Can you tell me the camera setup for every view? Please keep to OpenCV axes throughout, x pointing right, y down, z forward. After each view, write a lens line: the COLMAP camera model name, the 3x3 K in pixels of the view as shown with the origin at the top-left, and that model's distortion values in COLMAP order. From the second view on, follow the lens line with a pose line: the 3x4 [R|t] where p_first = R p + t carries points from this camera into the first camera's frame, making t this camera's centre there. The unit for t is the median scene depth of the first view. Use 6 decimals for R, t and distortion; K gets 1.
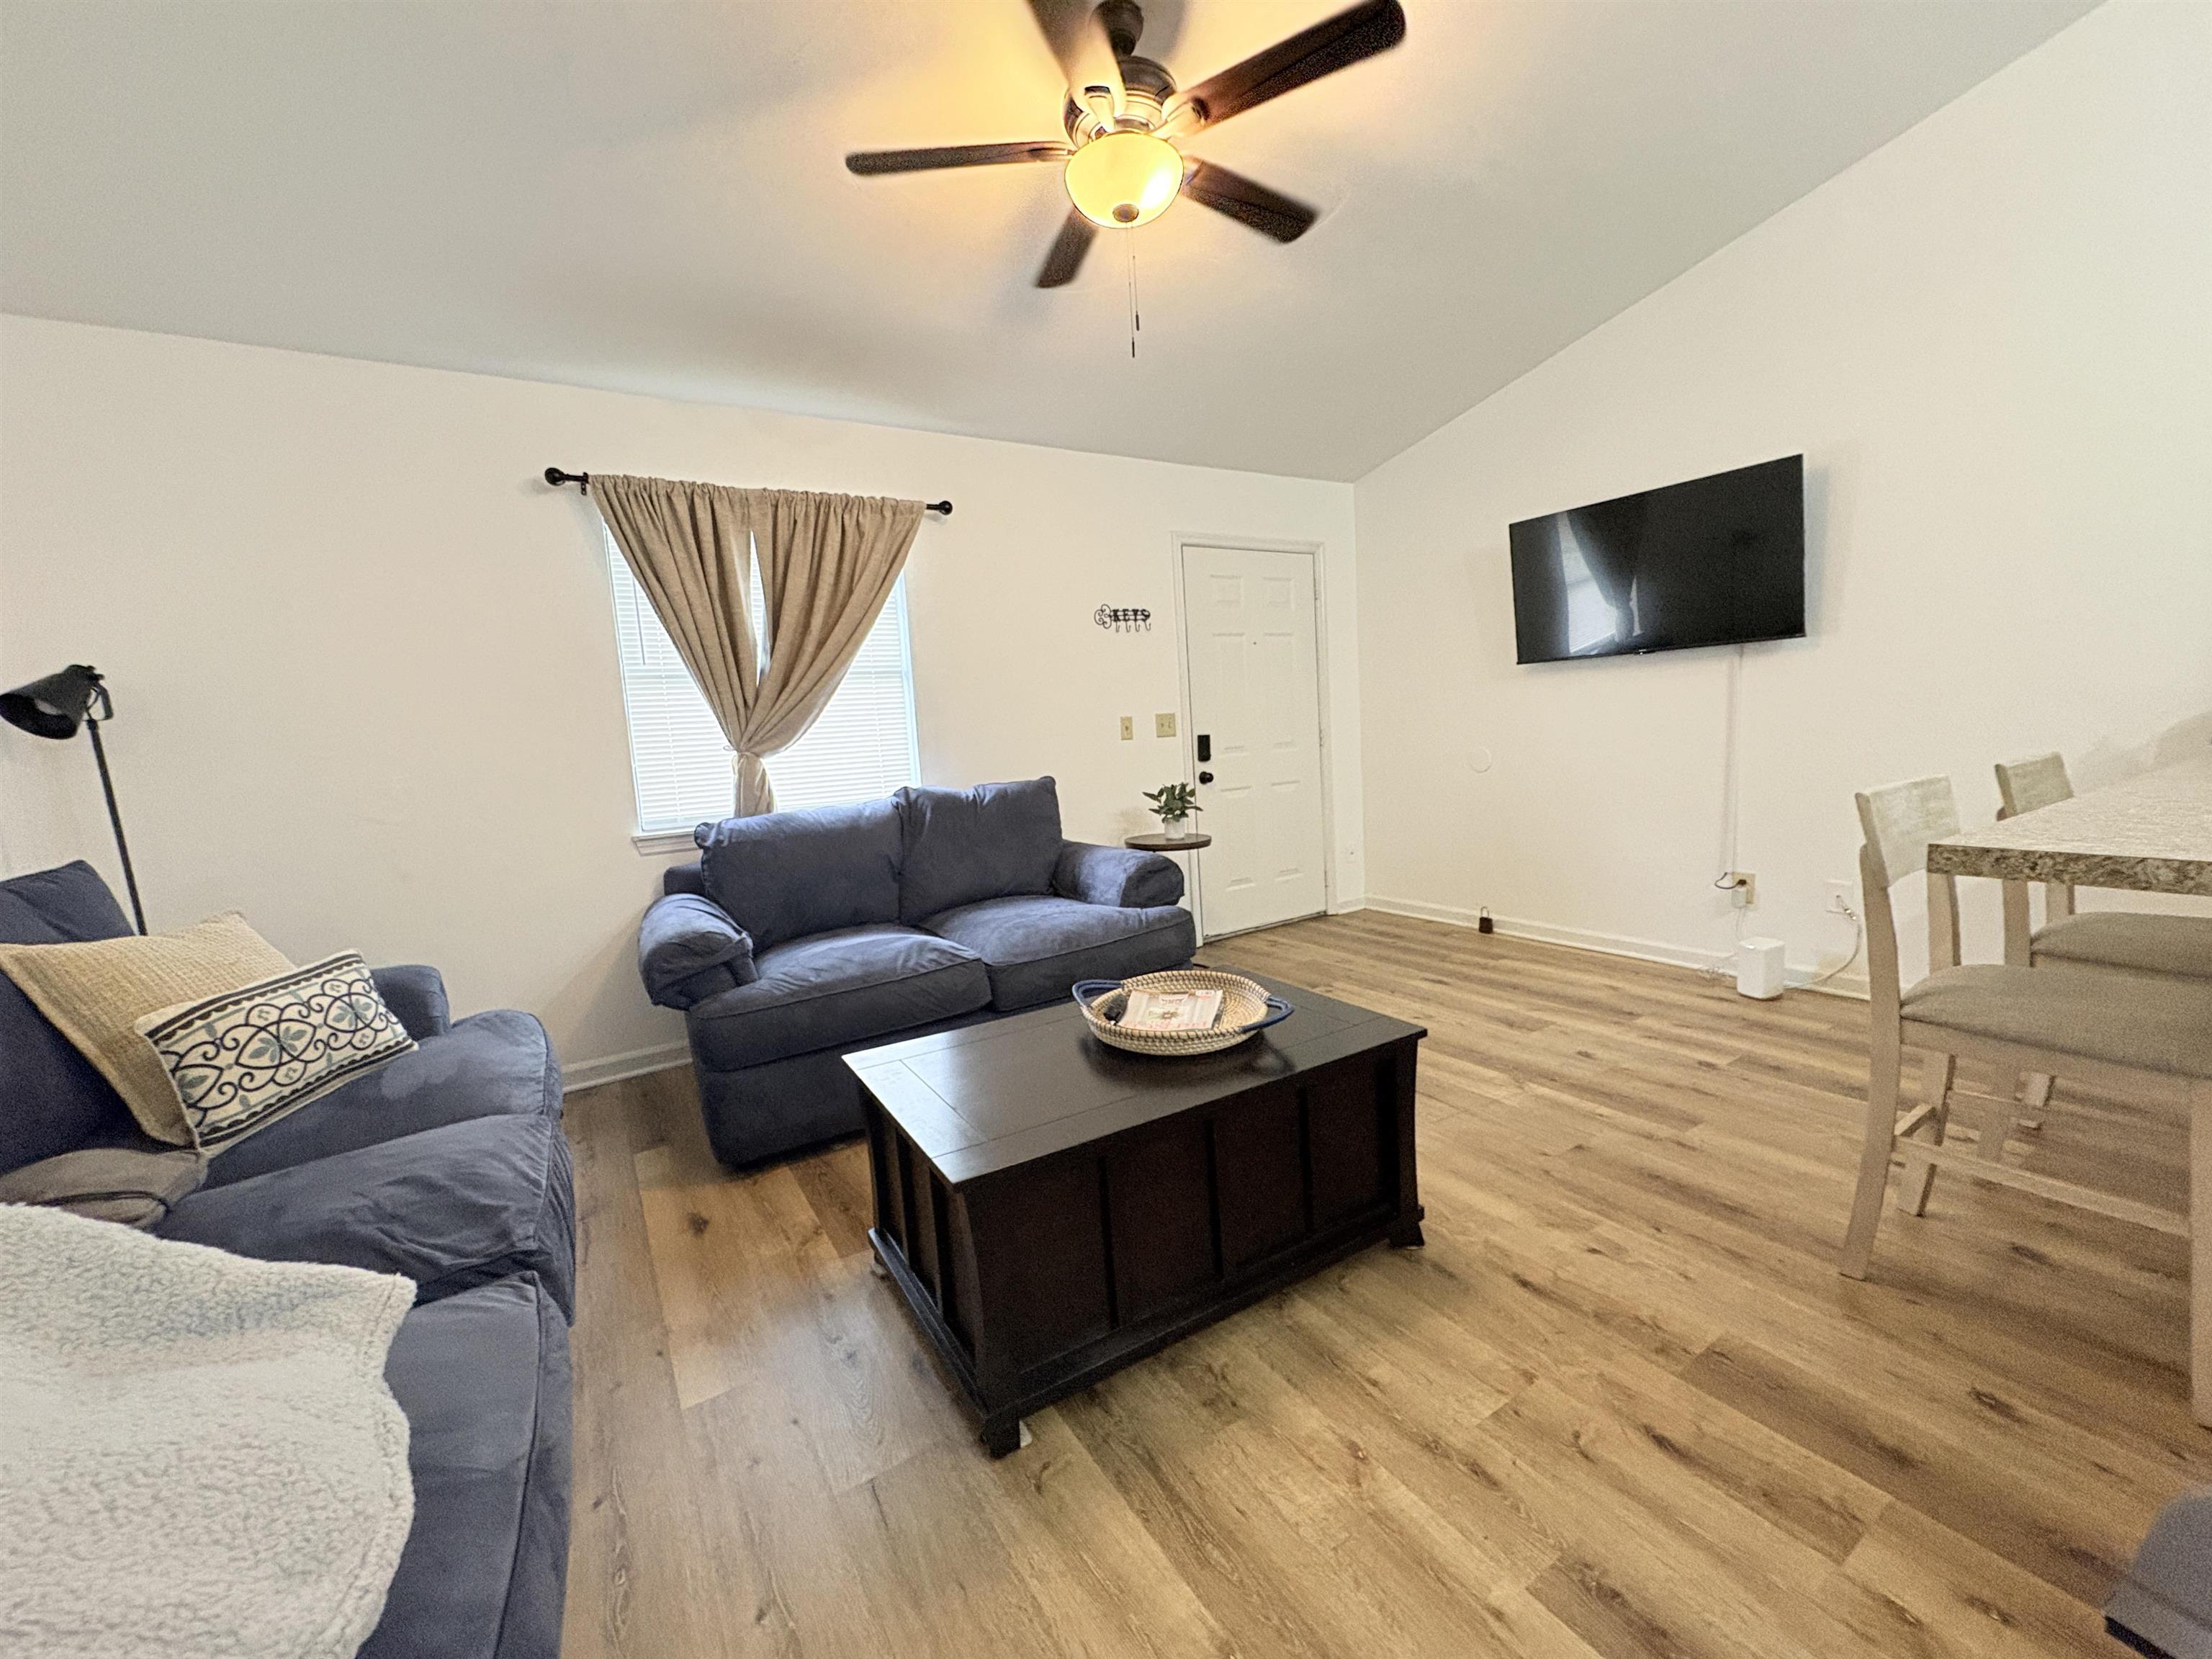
lens RADIAL K [[876.6, 0, 1105.0], [0, 876.6, 830.0], [0, 0, 1]] dist [0.000083, -0.000176]
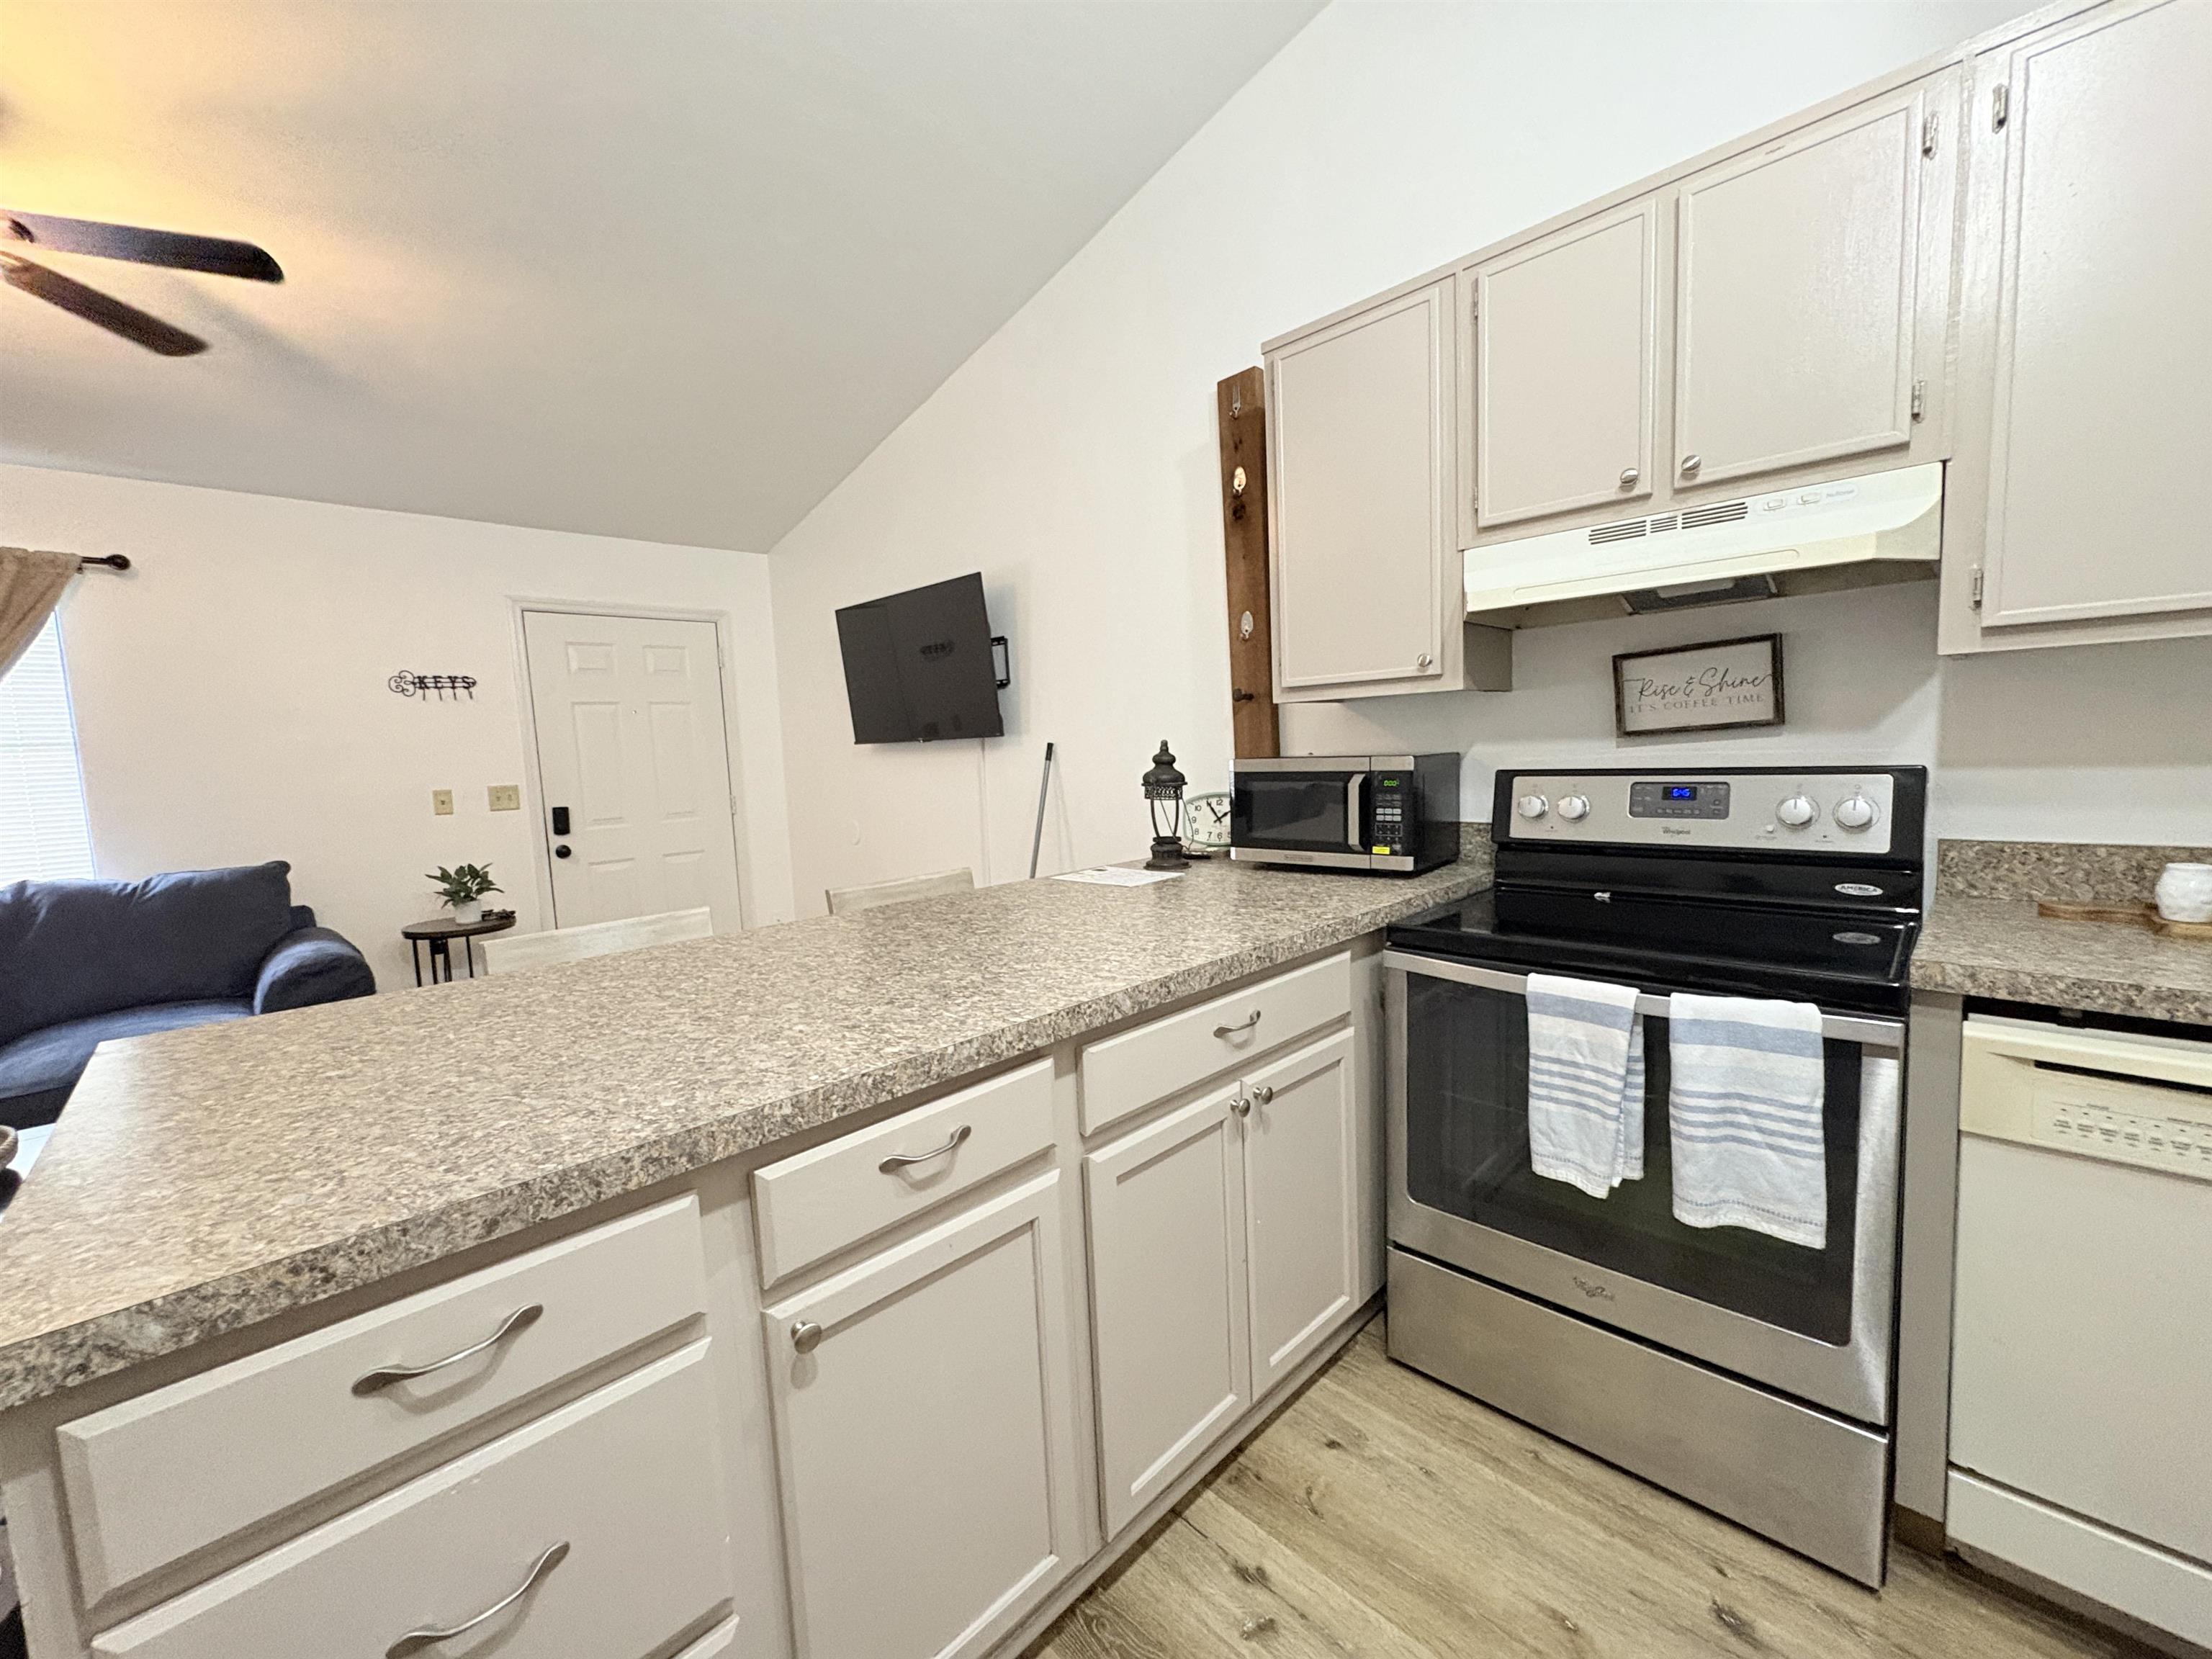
lens RADIAL K [[876.6, 0, 1103.7], [0, 876.6, 827.2], [0, 0, 1]] dist [0.000083, -0.000176]
pose [[0.974121, -0.002777, 0.226010, 0.931912], [0.010735, 0.999364, -0.033992, -0.093859], [-0.225772, 0.035538, 0.973532, -0.125234]]
